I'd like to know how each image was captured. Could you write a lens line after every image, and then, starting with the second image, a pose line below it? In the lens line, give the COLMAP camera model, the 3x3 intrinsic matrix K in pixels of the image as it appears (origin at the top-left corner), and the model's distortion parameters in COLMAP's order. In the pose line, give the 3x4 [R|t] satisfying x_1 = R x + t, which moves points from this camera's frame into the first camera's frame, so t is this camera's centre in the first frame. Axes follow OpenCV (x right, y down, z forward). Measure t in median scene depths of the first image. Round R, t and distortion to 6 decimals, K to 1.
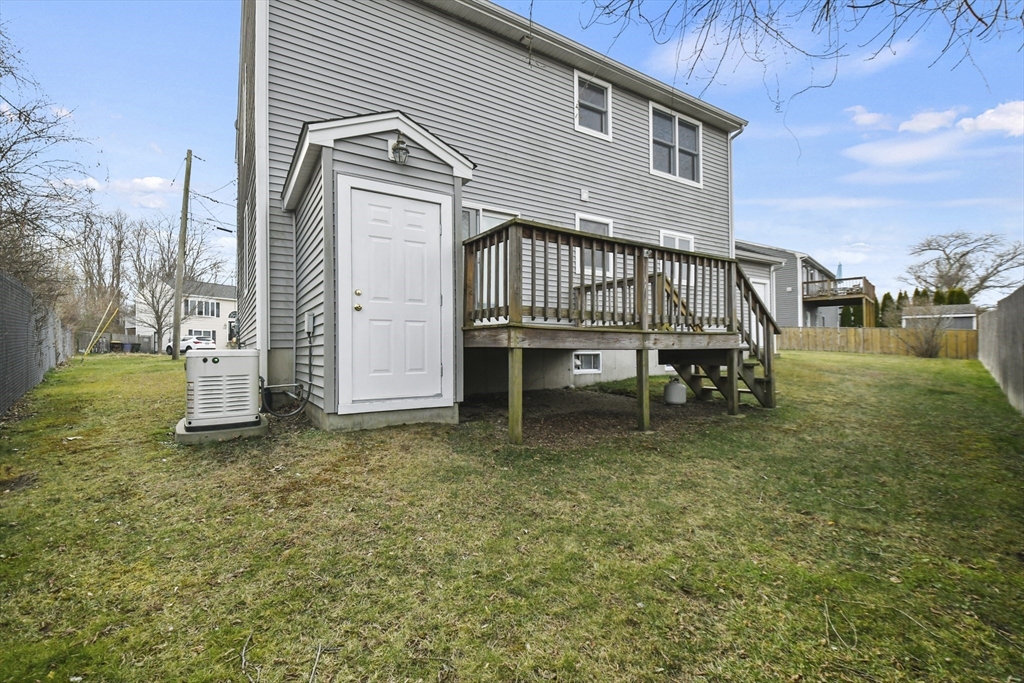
lens RADIAL K [[440.1, 0, 498.4], [0, 440.1, 345.0], [0, 0, 1]] dist [-0.003218, -0.000833]
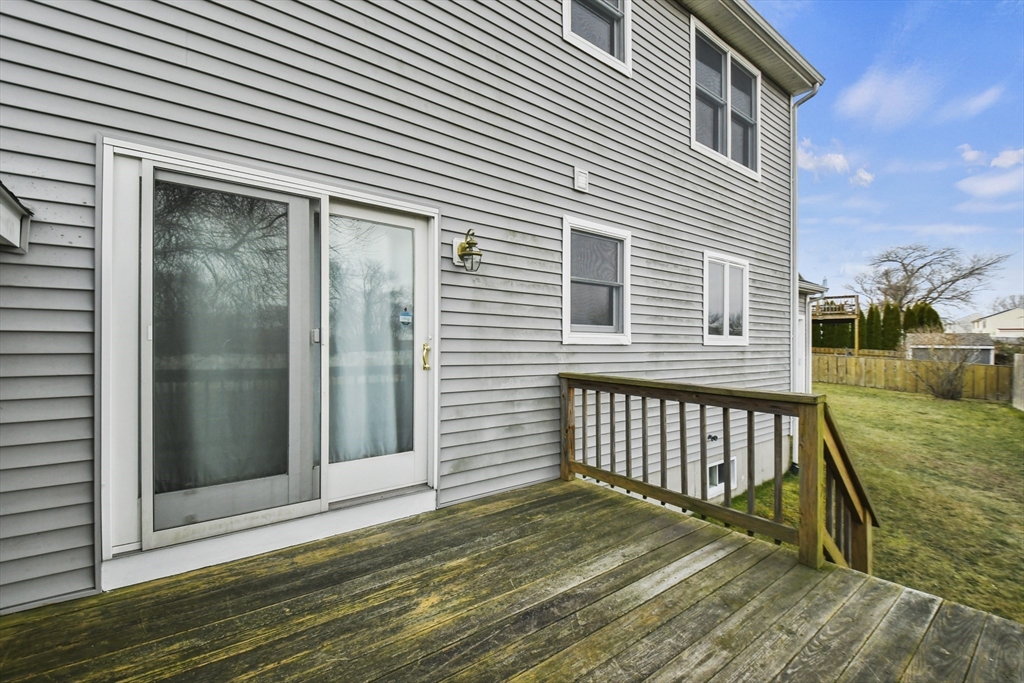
lens RADIAL K [[450.0, 0, 507.0], [0, 450.0, 345.2], [0, 0, 1]] dist [0.008706, -0.000460]
pose [[0.992796, 0.011776, 0.119238, 0.023743], [-0.013119, 0.999859, 0.010480, -0.066321], [-0.119098, -0.011969, 0.992810, 0.210232]]
